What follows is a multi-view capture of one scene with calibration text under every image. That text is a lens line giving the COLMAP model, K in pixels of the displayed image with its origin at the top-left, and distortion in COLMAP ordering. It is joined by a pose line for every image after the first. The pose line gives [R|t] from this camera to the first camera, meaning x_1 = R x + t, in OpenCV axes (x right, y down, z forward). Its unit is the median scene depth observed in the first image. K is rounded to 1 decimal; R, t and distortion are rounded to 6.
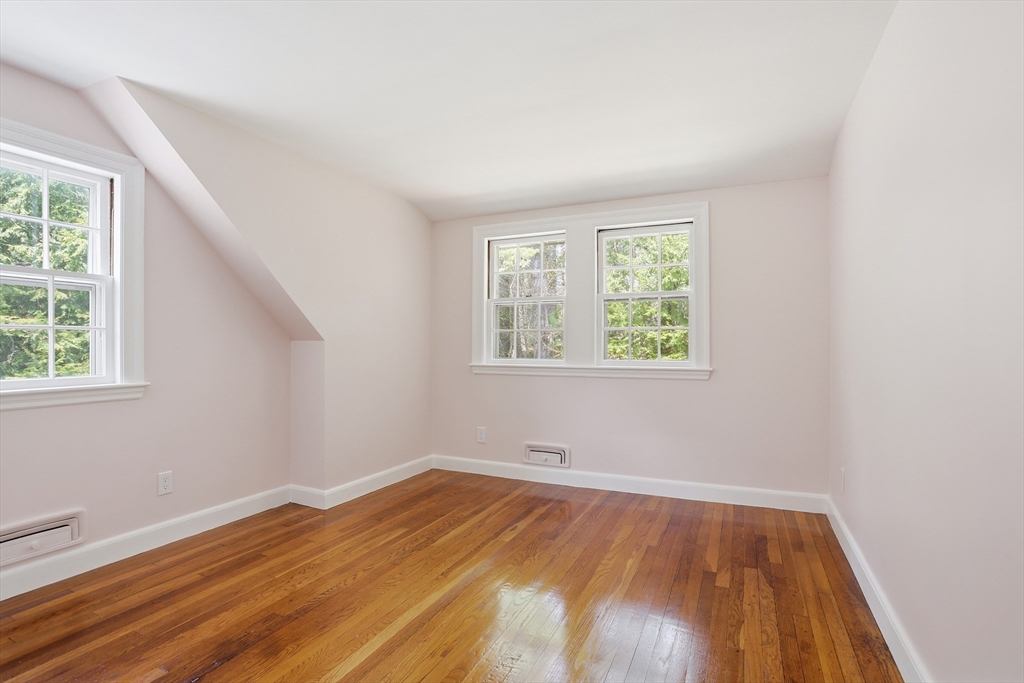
lens RADIAL K [[500.2, 0, 514.6], [0, 500.2, 342.4], [0, 0, 1]] dist [-0.088830, 0.042417]
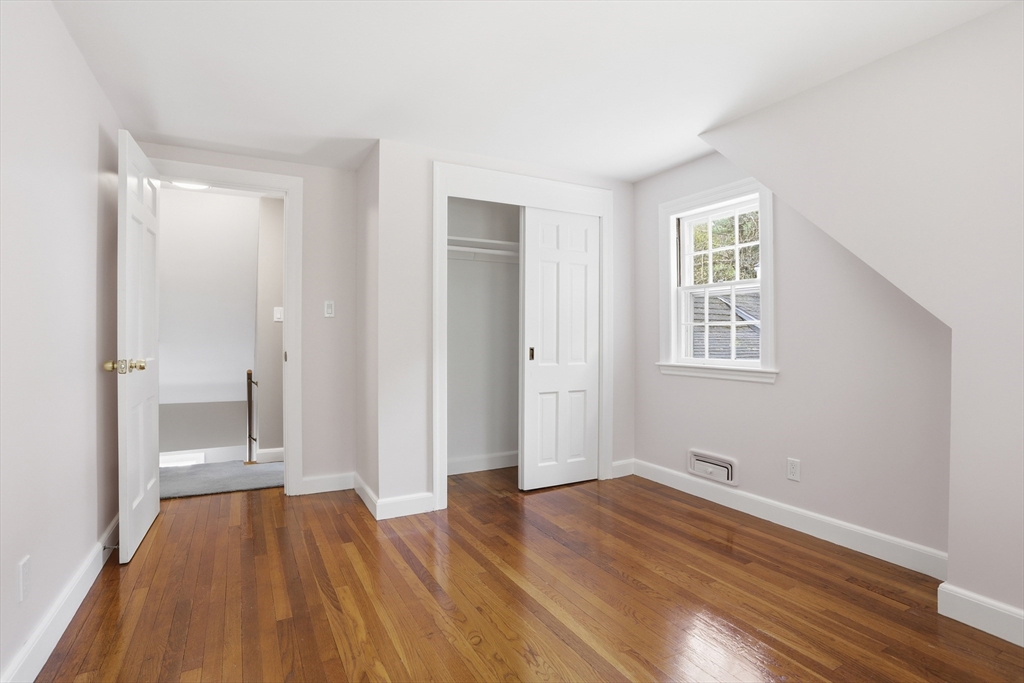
lens RADIAL K [[500.2, 0, 514.6], [0, 500.2, 342.4], [0, 0, 1]] dist [-0.088830, 0.042417]
pose [[-0.600199, 0.000316, -0.799851, 0.478480], [-0.000142, 1.000000, 0.000501, 0.020537], [0.799851, 0.000414, -0.600199, 1.188747]]
